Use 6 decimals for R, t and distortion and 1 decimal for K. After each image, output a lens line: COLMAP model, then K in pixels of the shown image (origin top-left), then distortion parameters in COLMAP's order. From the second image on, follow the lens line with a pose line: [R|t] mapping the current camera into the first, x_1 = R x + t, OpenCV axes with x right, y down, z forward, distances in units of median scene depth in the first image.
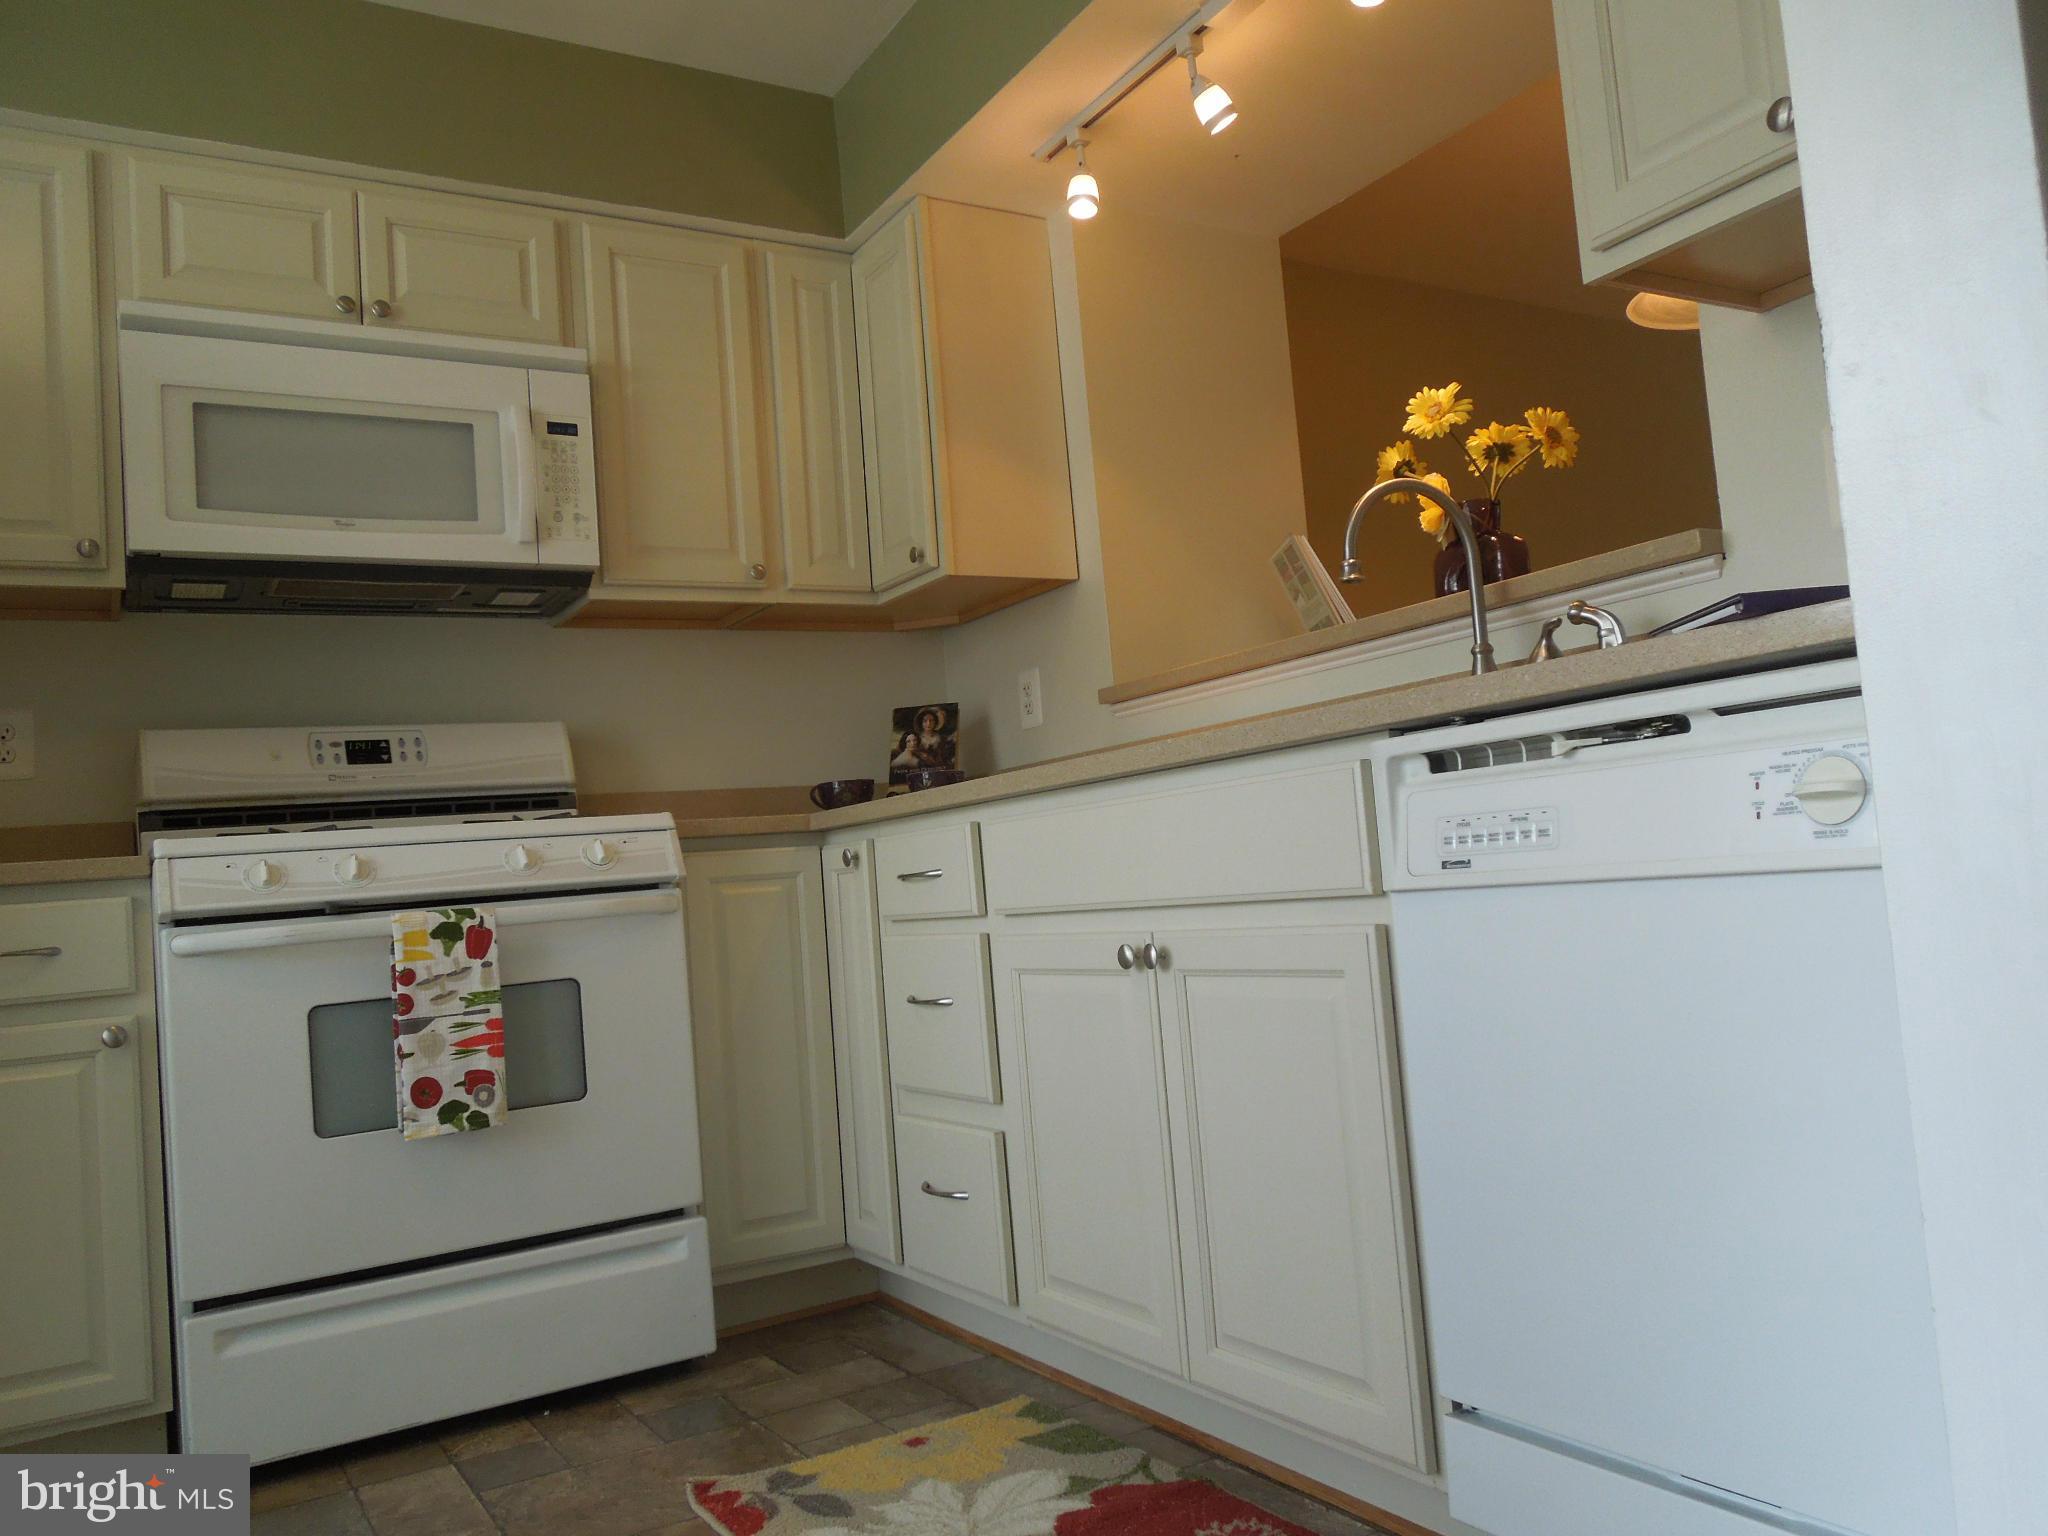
lens RADIAL K [[1557.3, 0, 1024.0], [0, 1557.3, 768.0], [0, 0, 1]] dist [0.005969, 0.003745]
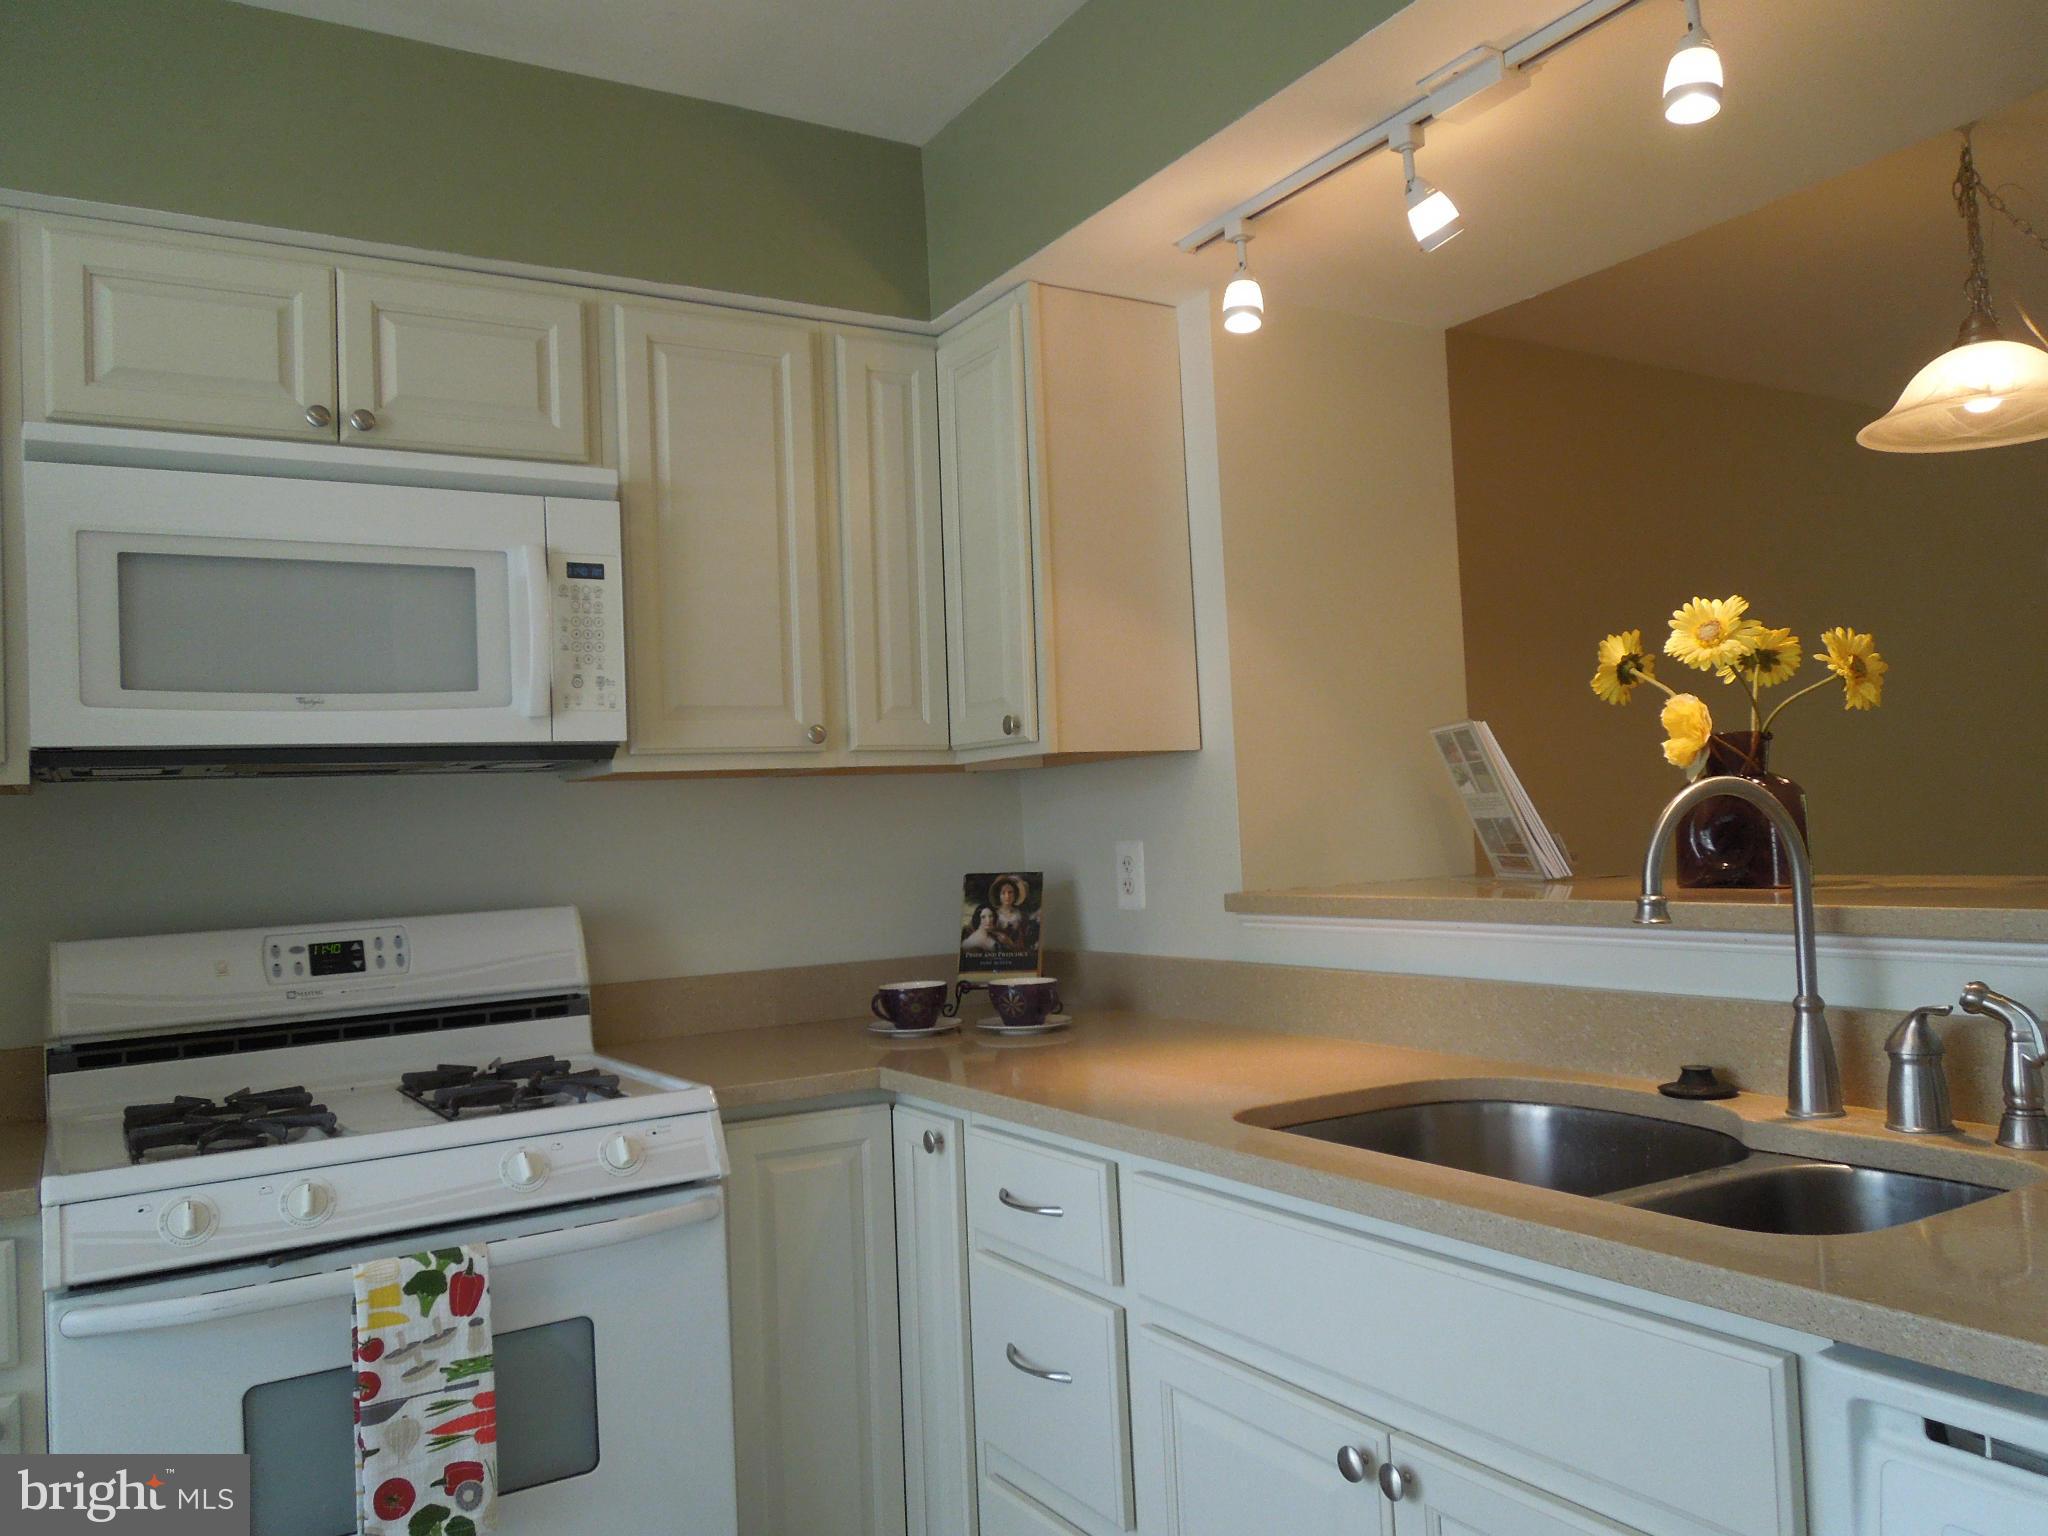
lens RADIAL K [[1553.4, 0, 1027.0], [0, 1553.4, 771.9], [0, 0, 1]] dist [0.003192, -0.003152]
pose [[0.999374, 0.034906, 0.005678, -0.071387], [-0.035093, 0.998694, 0.037136, -0.157676], [-0.004374, -0.037312, 0.999294, 0.199027]]
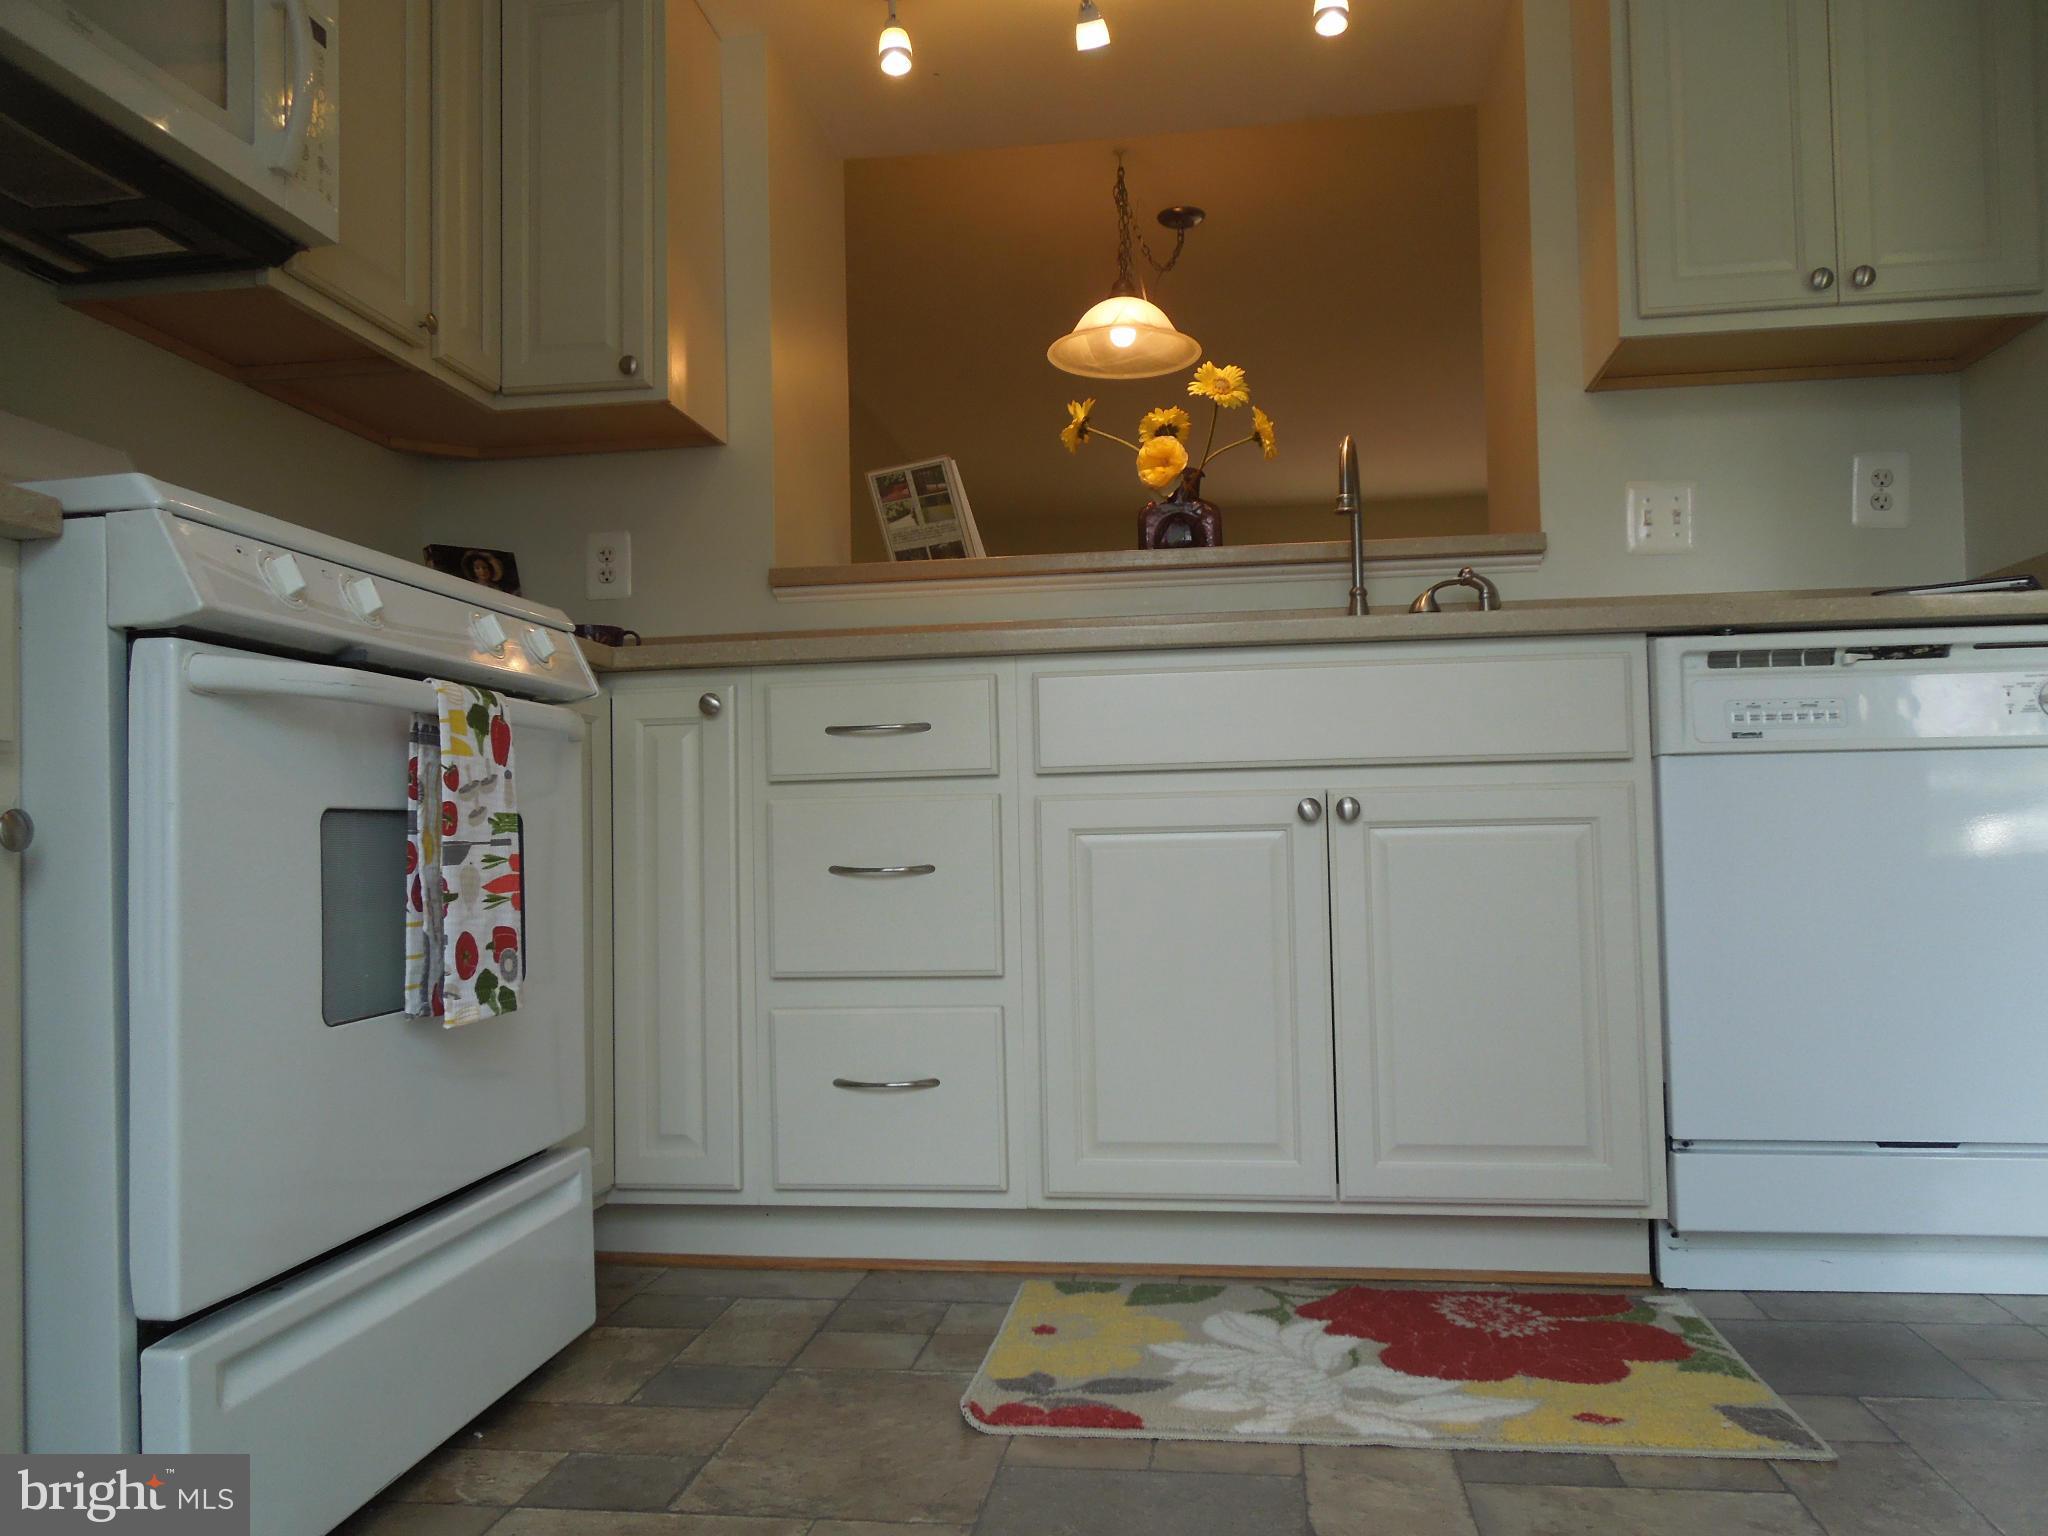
lens RADIAL K [[1557.3, 0, 1024.0], [0, 1557.3, 768.0], [0, 0, 1]] dist [0.005969, 0.003745]
pose [[0.624910, 0.104068, 0.773729, -0.618672], [-0.090666, 0.994044, -0.060473, 0.121914], [-0.775414, -0.032361, 0.630623, 0.335914]]
